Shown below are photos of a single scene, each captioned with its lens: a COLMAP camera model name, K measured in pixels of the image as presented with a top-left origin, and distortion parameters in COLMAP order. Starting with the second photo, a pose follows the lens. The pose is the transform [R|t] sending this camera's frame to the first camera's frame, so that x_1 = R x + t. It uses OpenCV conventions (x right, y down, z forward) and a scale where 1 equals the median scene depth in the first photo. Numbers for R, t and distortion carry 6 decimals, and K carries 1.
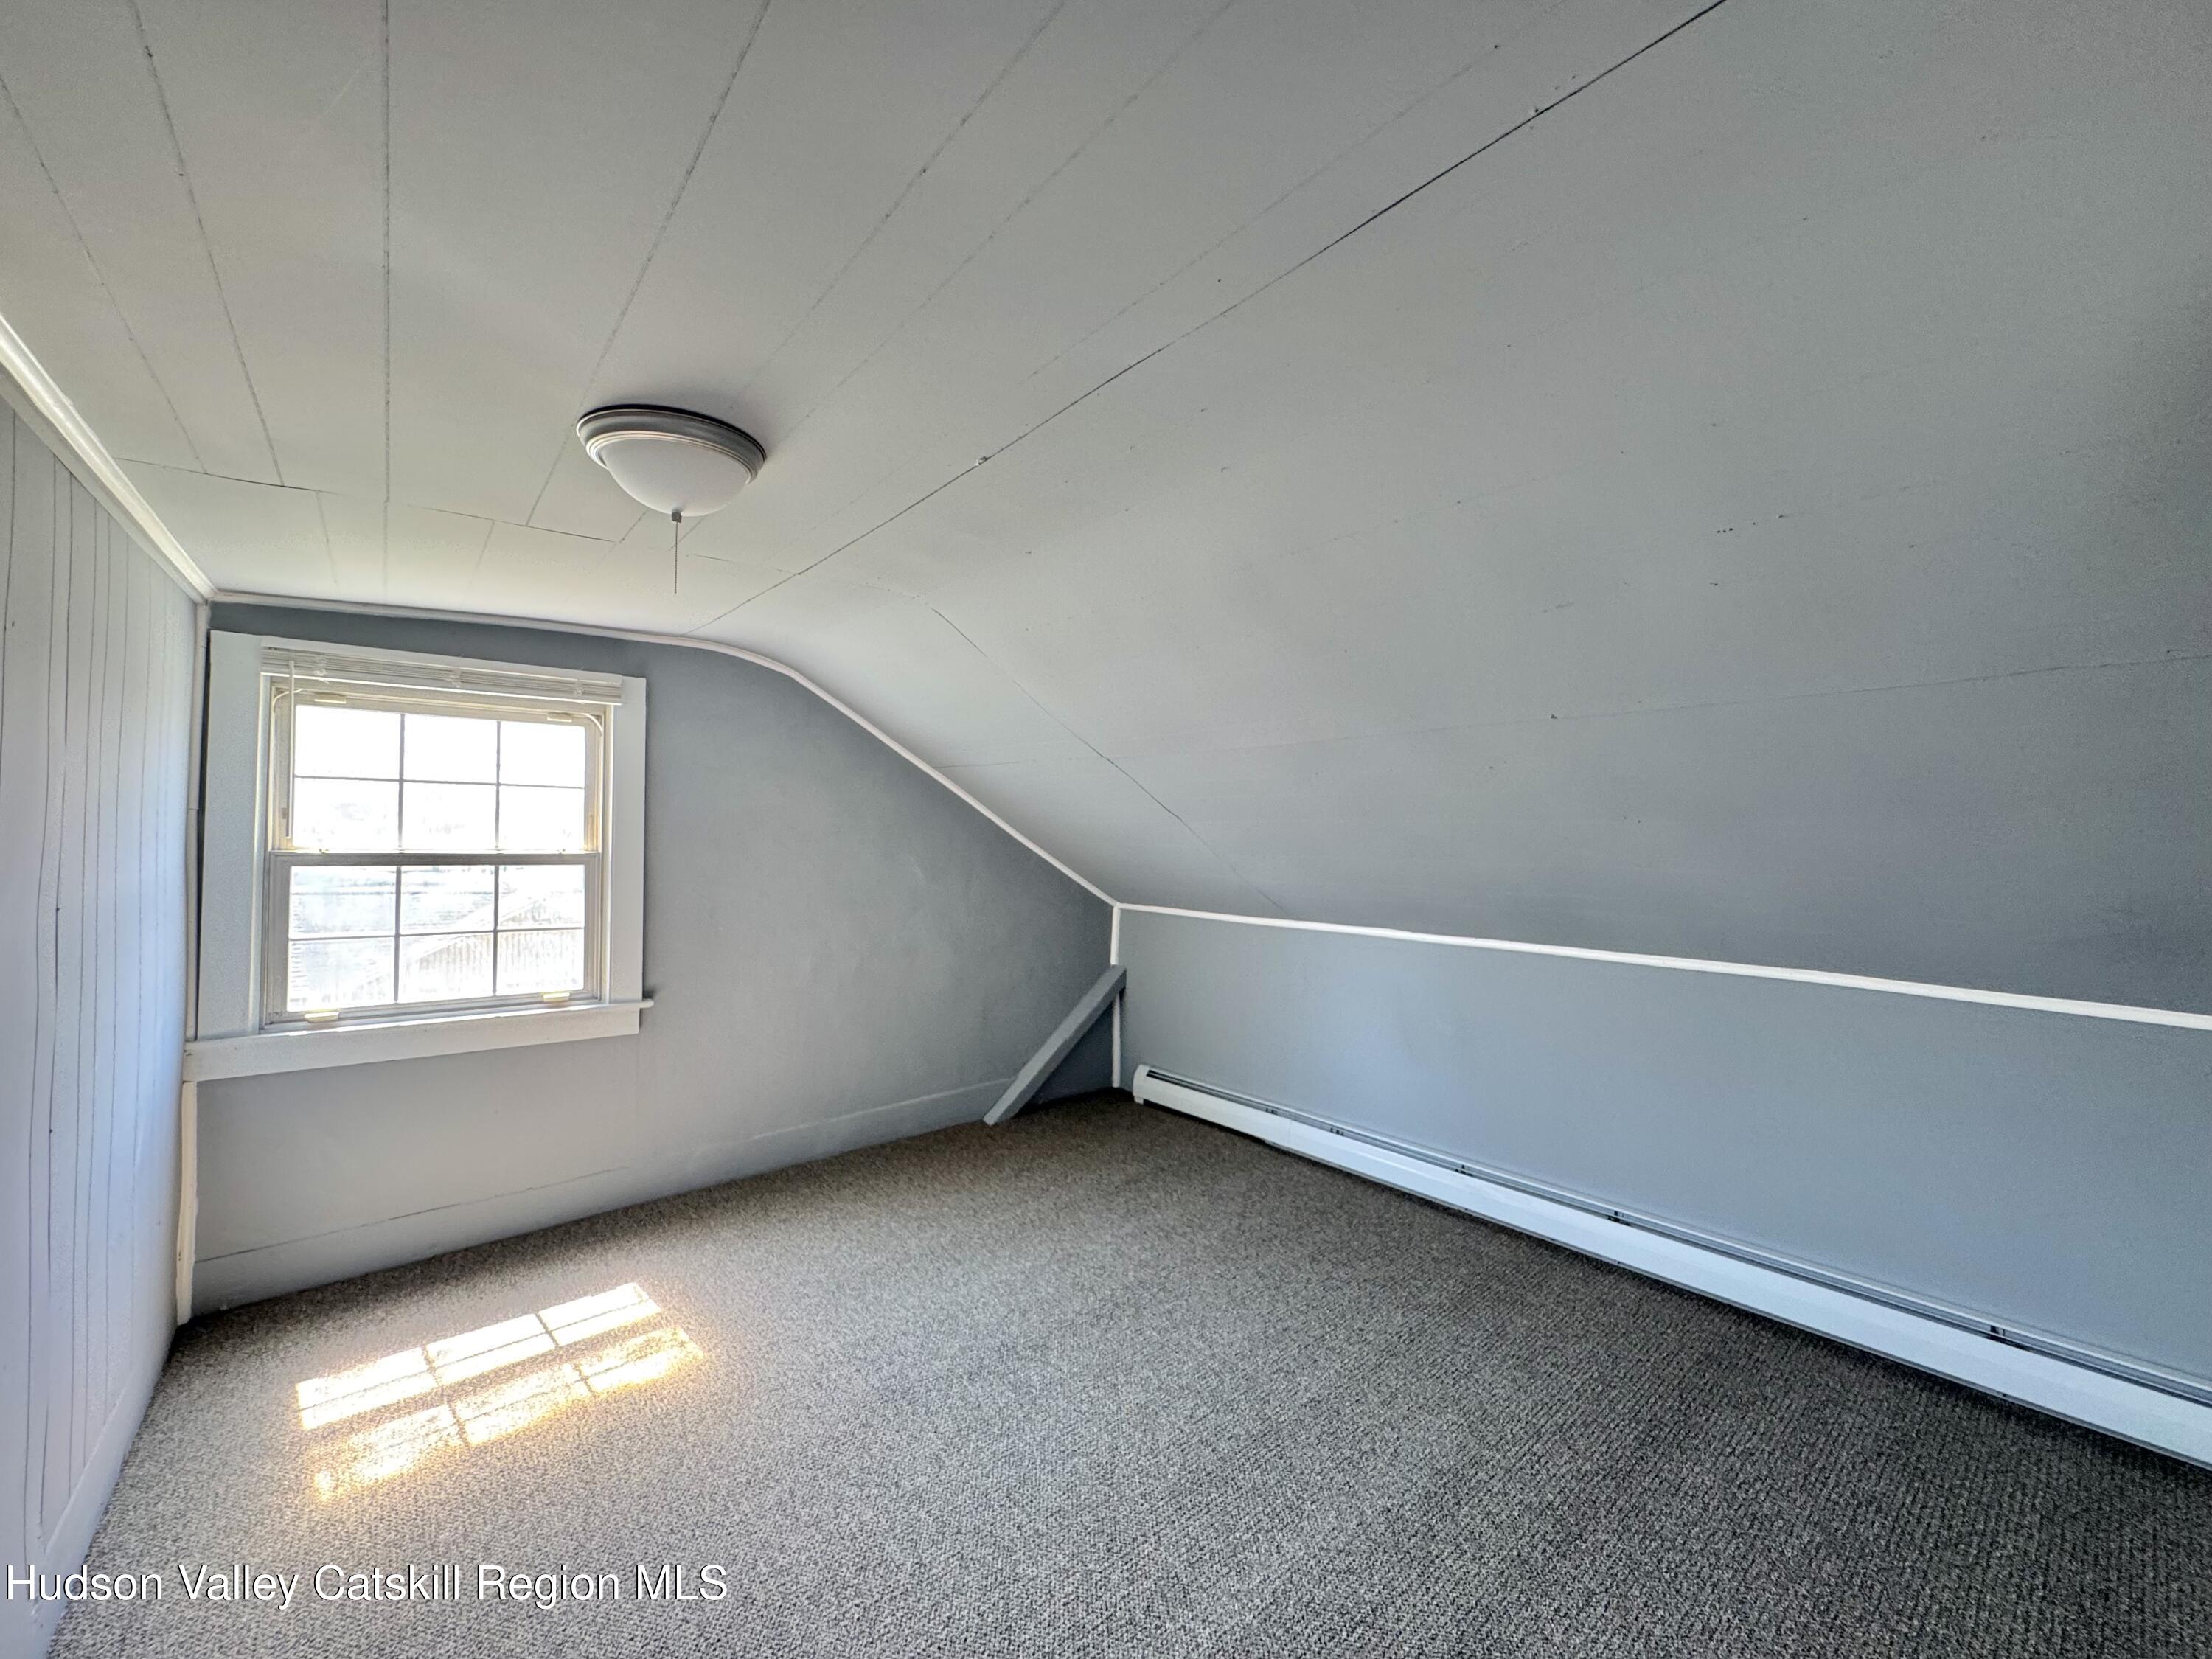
lens RADIAL K [[885.2, 0, 1106.0], [0, 885.2, 829.5], [0, 0, 1]] dist [-0.000247, 0.000033]
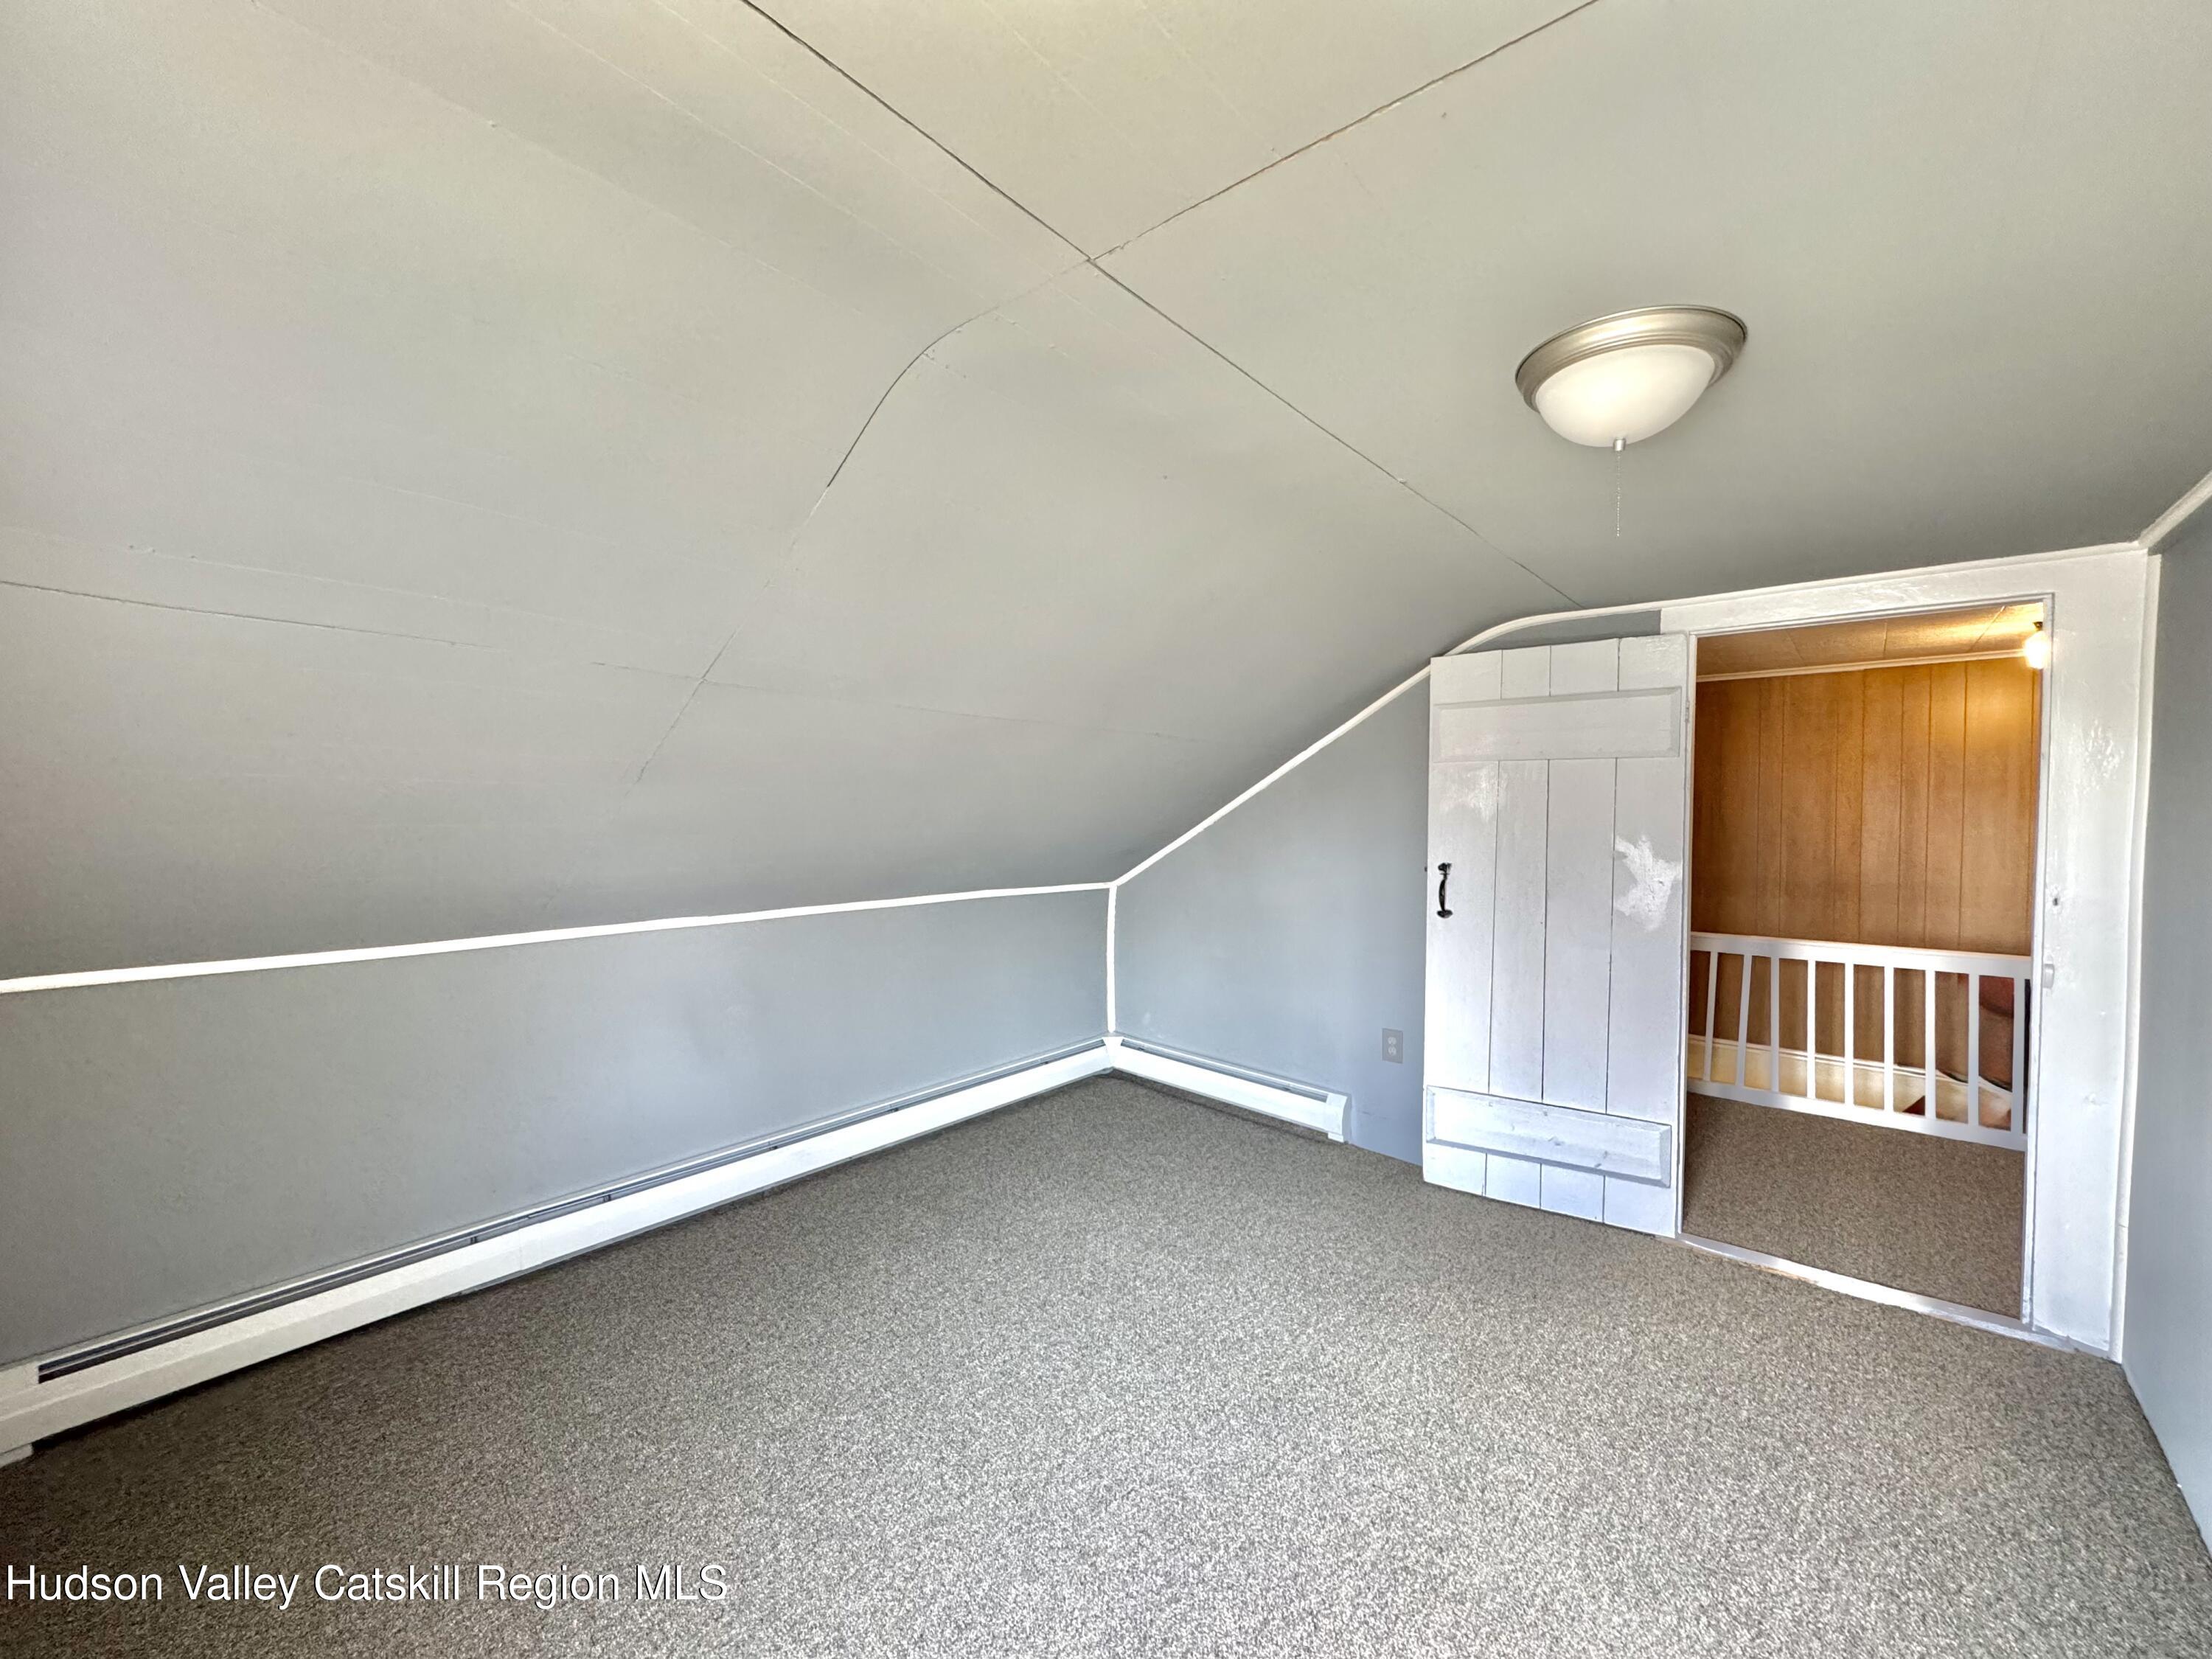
lens RADIAL K [[885.2, 0, 1106.0], [0, 885.2, 829.5], [0, 0, 1]] dist [-0.000247, 0.000033]
pose [[-0.207510, -0.022287, 0.977979, -0.691766], [-0.020734, 0.999616, 0.018381, 0.009591], [-0.978013, -0.016463, -0.207892, 0.935985]]
